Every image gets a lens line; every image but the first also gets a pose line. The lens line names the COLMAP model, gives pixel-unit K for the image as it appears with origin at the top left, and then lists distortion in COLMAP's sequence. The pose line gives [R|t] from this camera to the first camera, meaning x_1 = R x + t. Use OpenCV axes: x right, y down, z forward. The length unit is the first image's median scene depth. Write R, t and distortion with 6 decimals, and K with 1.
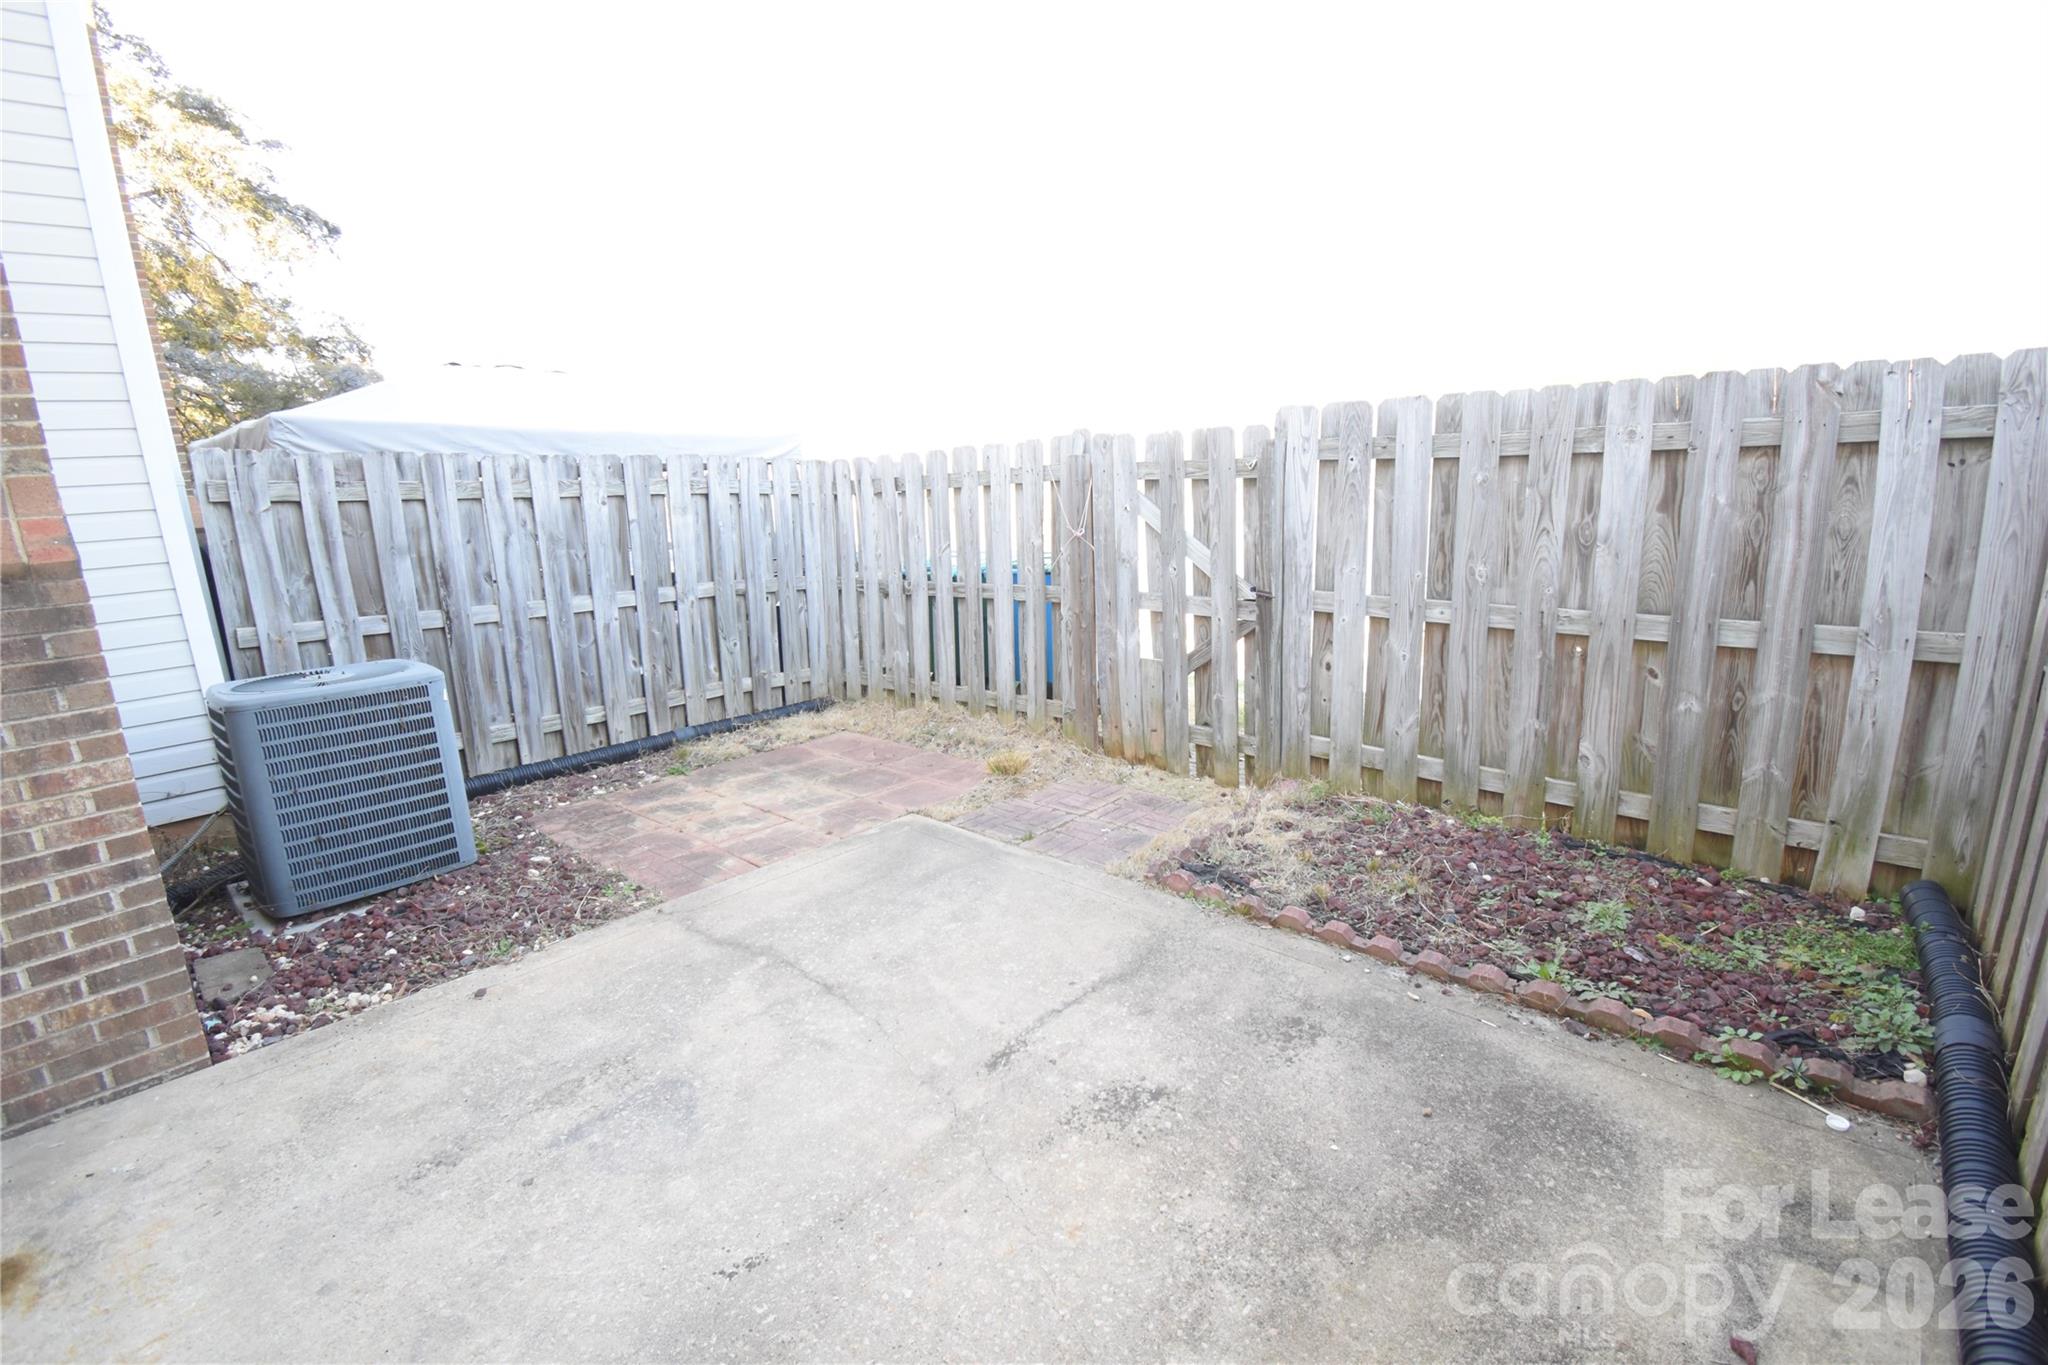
lens RADIAL K [[901.2, 0, 1023.3], [0, 901.2, 679.2], [0, 0, 1]] dist [0.026595, -0.029512]
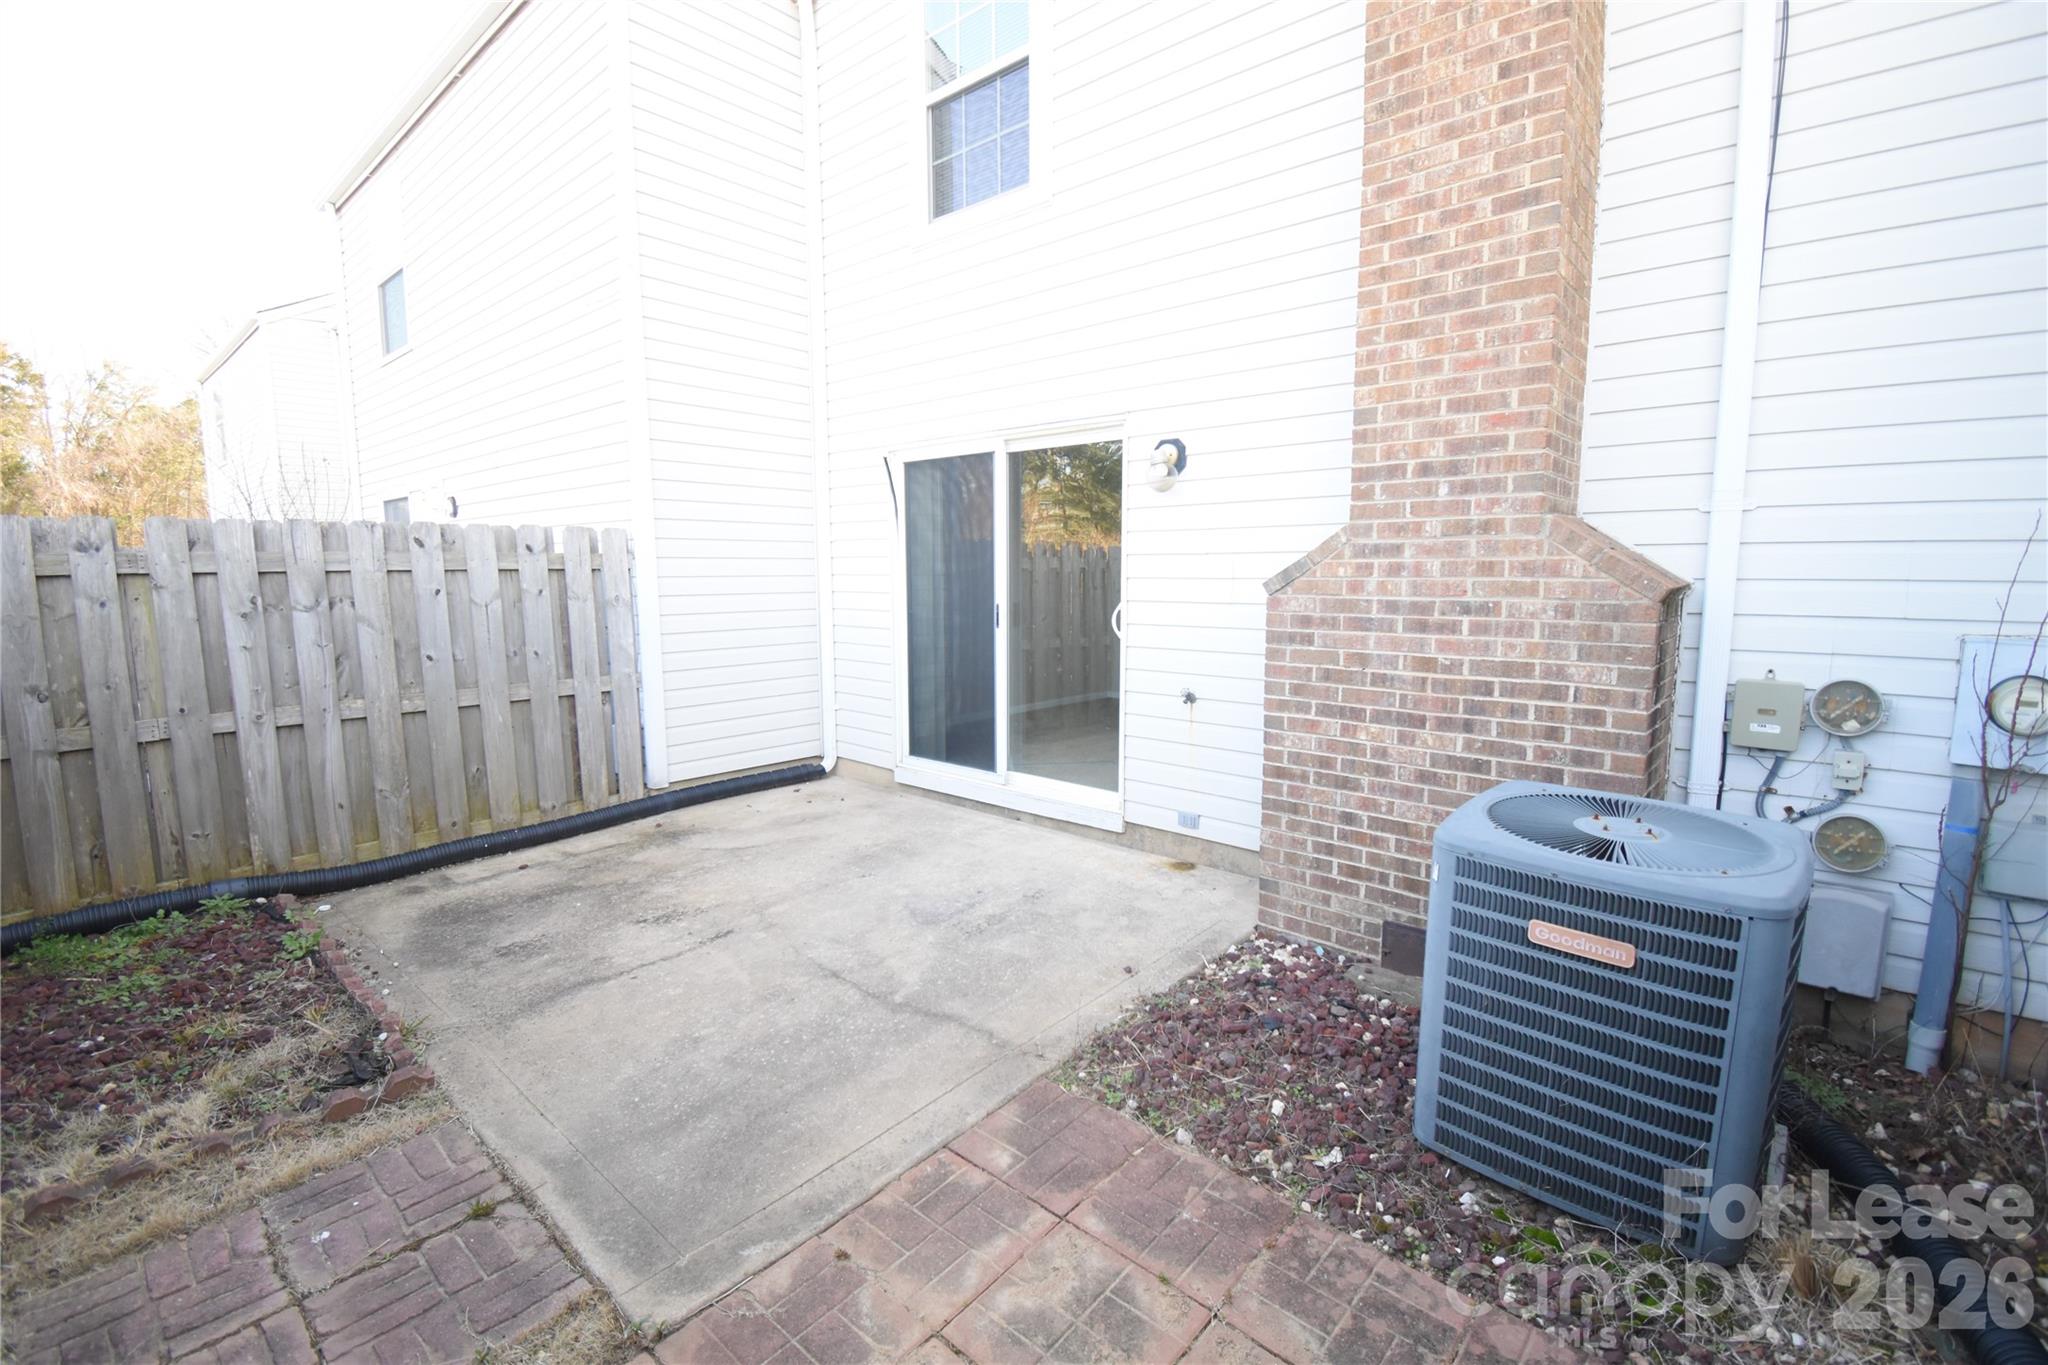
lens RADIAL K [[901.2, 0, 1023.3], [0, 901.2, 679.2], [0, 0, 1]] dist [0.026595, -0.029512]
pose [[-0.998452, 0.055592, -0.001771, -0.478815], [0.051602, 0.937747, 0.343464, -0.423565], [0.020754, 0.342841, -0.939164, 1.972218]]
